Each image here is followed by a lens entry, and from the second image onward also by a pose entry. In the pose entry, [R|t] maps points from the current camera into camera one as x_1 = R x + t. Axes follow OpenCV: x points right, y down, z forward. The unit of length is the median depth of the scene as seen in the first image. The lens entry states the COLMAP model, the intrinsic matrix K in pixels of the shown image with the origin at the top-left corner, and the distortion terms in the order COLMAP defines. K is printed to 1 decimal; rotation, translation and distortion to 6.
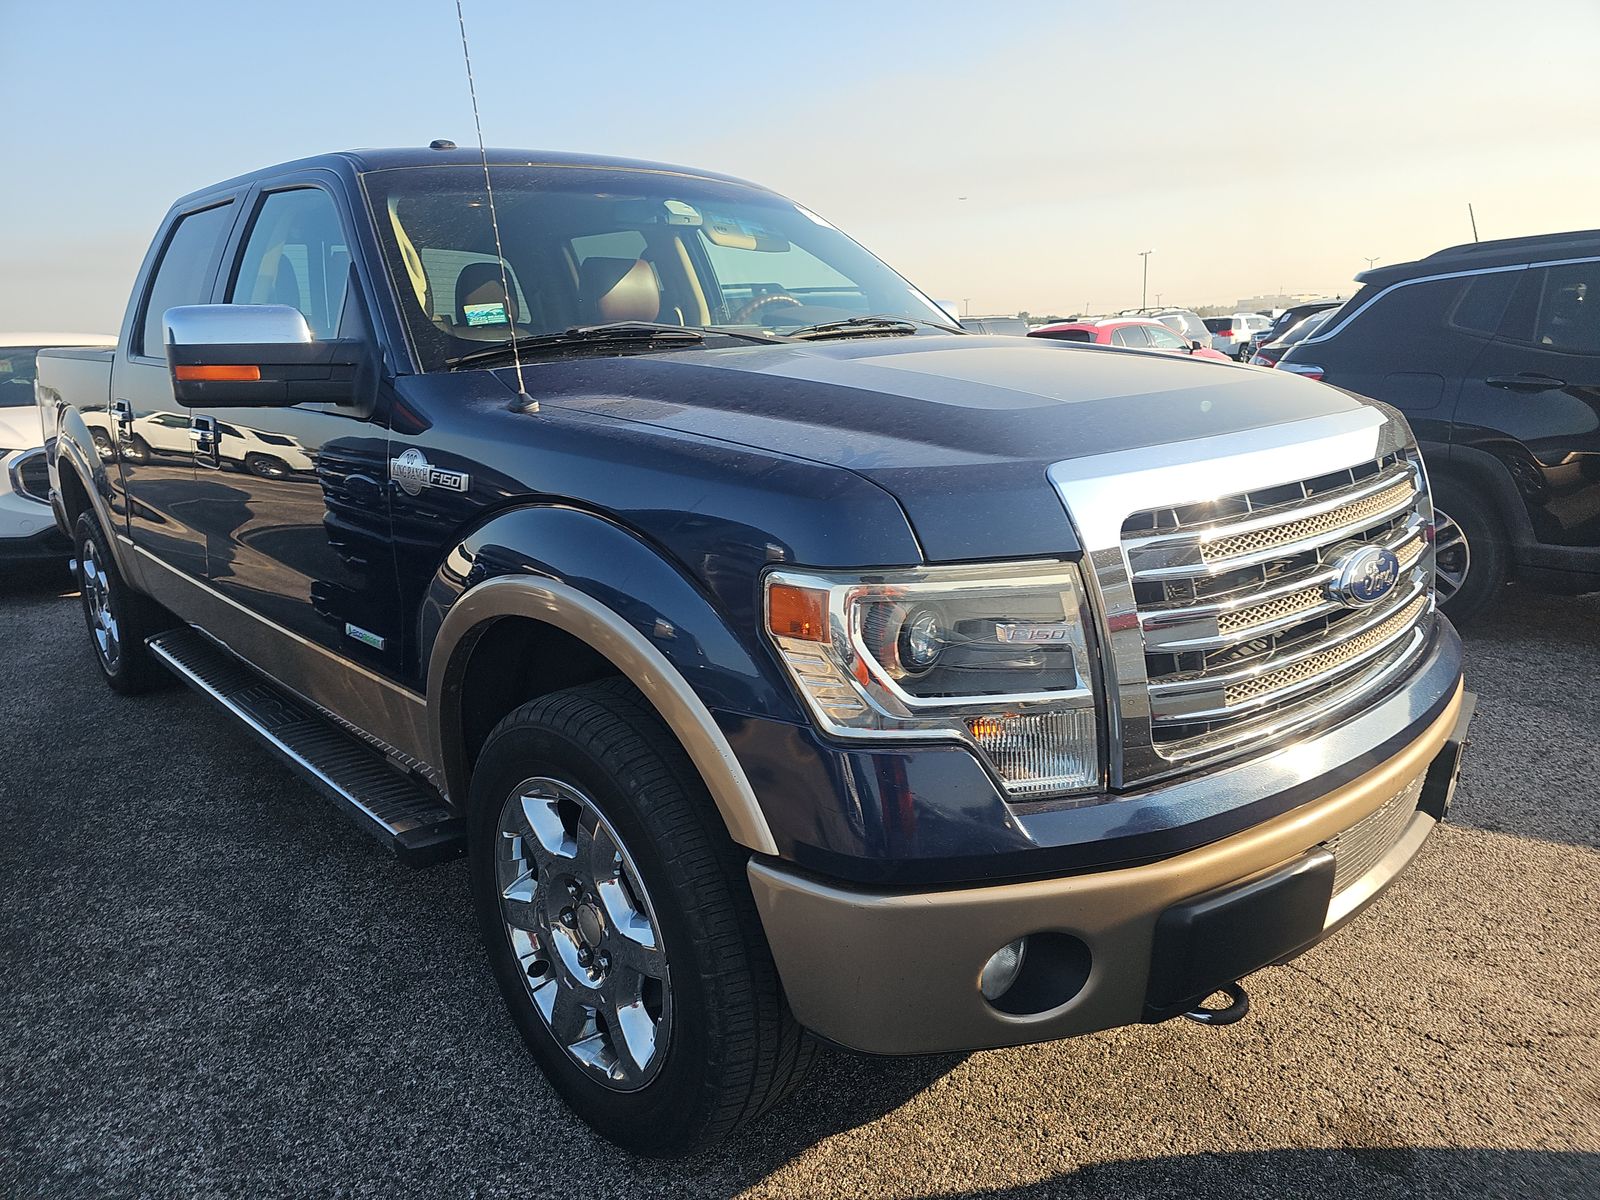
lens RADIAL K [[1065.3, 0, 800.0], [0, 1065.3, 600.0], [0, 0, 1]] dist [0.008231, -0.002702]
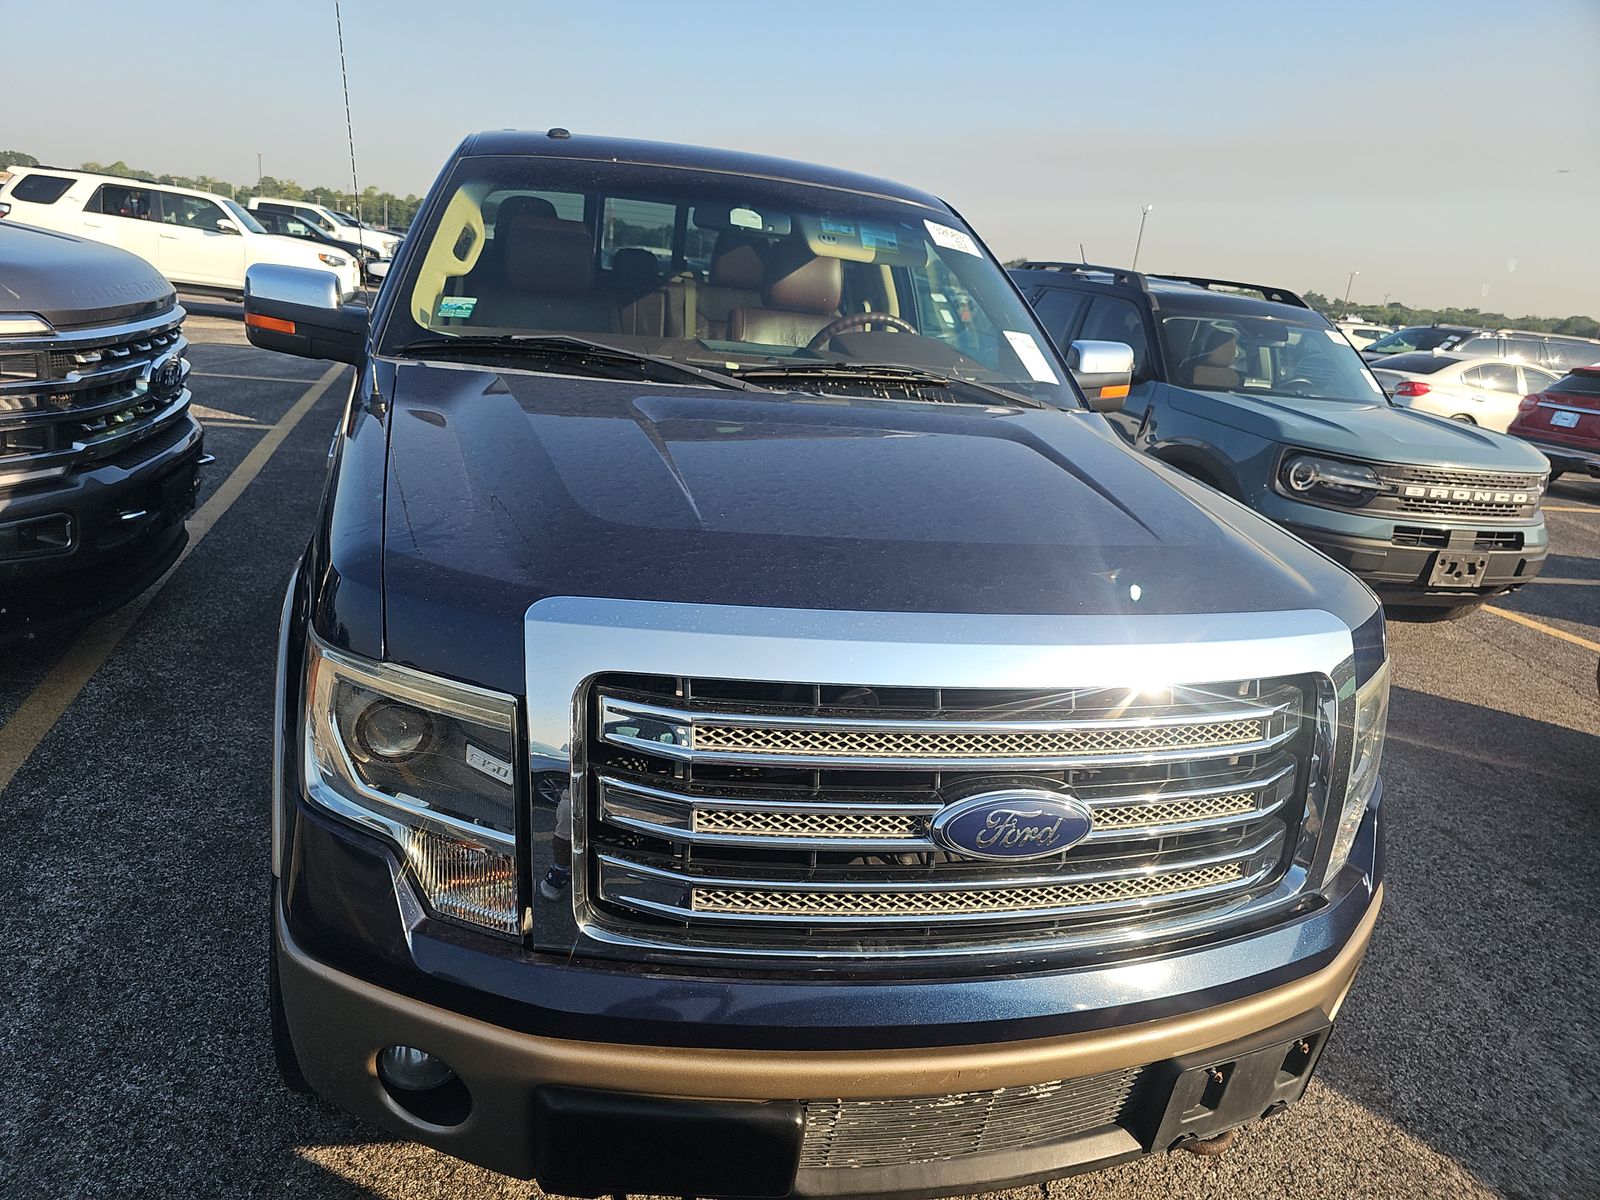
lens RADIAL K [[1065.3, 0, 800.0], [0, 1065.3, 600.0], [0, 0, 1]] dist [0.008231, -0.002702]
pose [[0.866101, 0.270453, -0.420387, 0.562402], [-0.243932, 0.962732, 0.116807, -0.197322], [0.436311, 0.001379, 0.899795, 0.175974]]
